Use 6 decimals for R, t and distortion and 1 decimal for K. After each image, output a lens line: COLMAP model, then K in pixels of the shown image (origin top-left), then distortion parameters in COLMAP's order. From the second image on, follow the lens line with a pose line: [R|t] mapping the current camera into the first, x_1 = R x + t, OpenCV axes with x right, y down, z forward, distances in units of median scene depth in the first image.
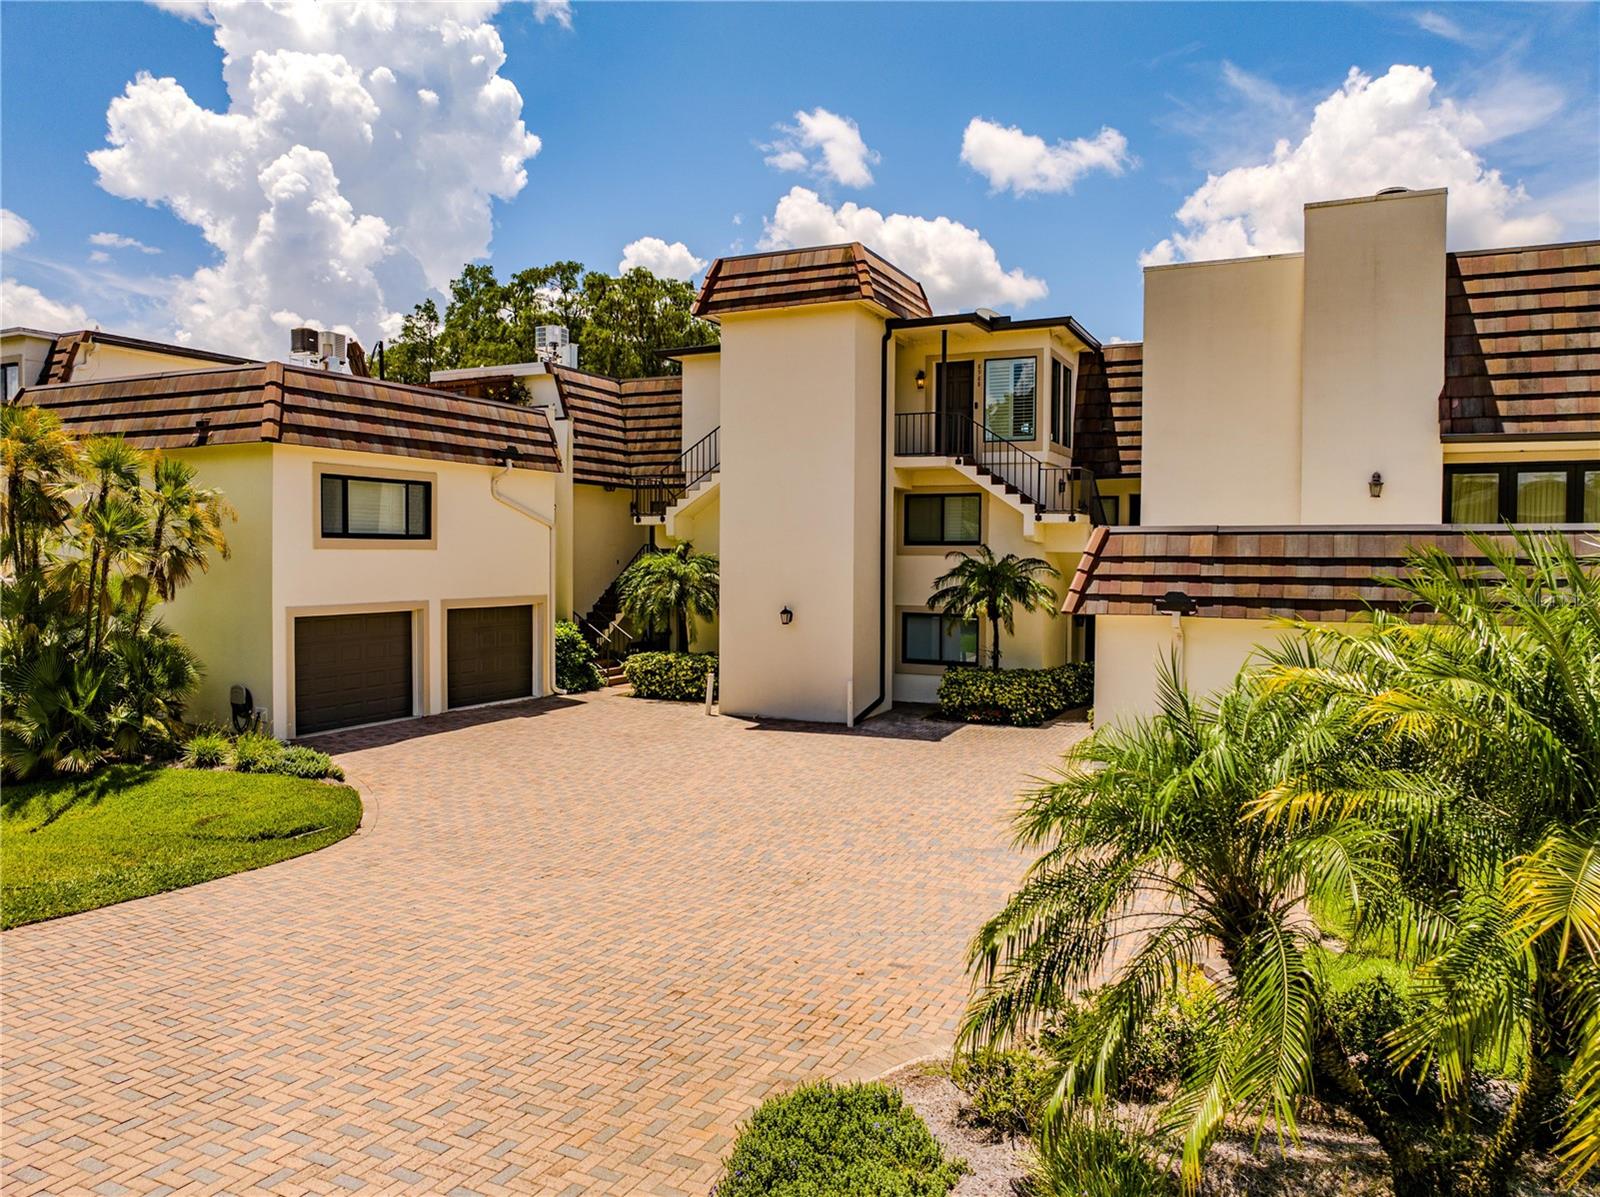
lens RADIAL K [[1122.5, 0, 800.0], [0, 1122.5, 598.5], [0, 0, 1]] dist [-0.033827, -0.000247]
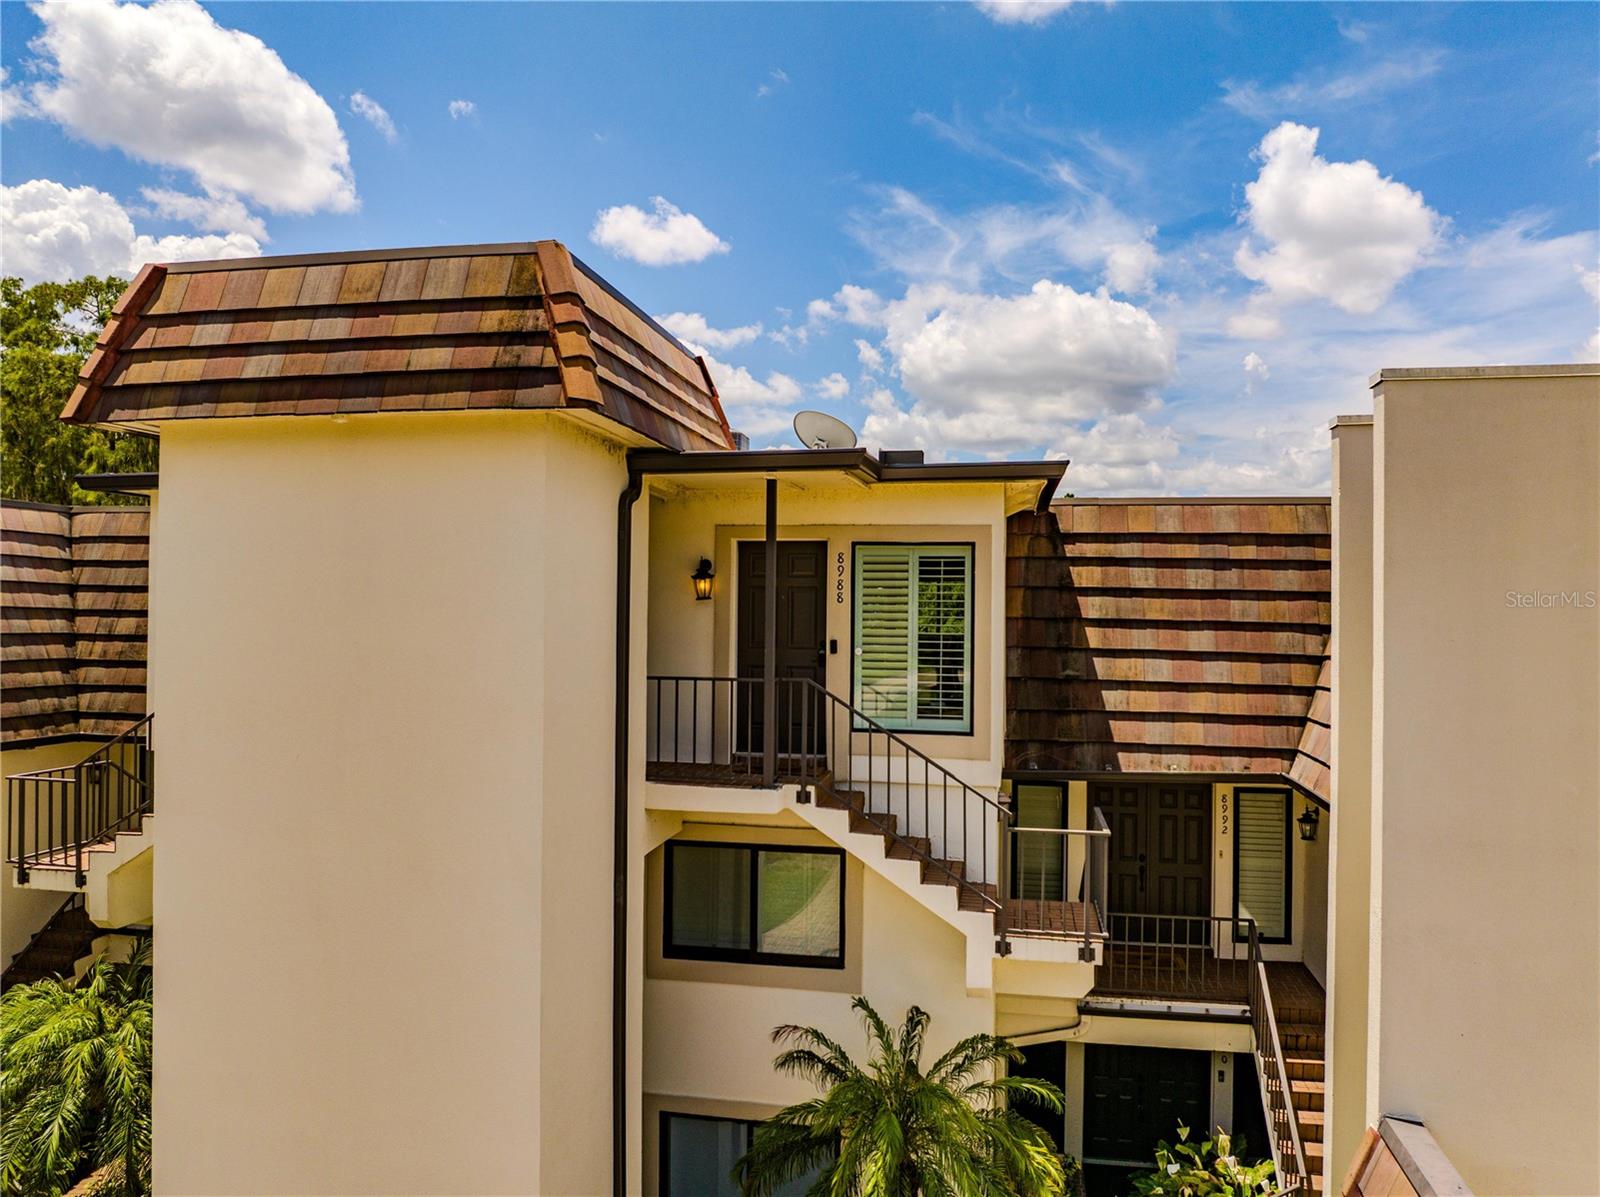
lens RADIAL K [[1122.5, 0, 800.0], [0, 1122.5, 598.5], [0, 0, 1]] dist [-0.033827, -0.000247]
pose [[0.965783, 0.003595, 0.259328, 0.033700], [0.007621, 0.999079, -0.042230, -0.181125], [-0.259241, 0.042761, 0.964866, 0.612235]]
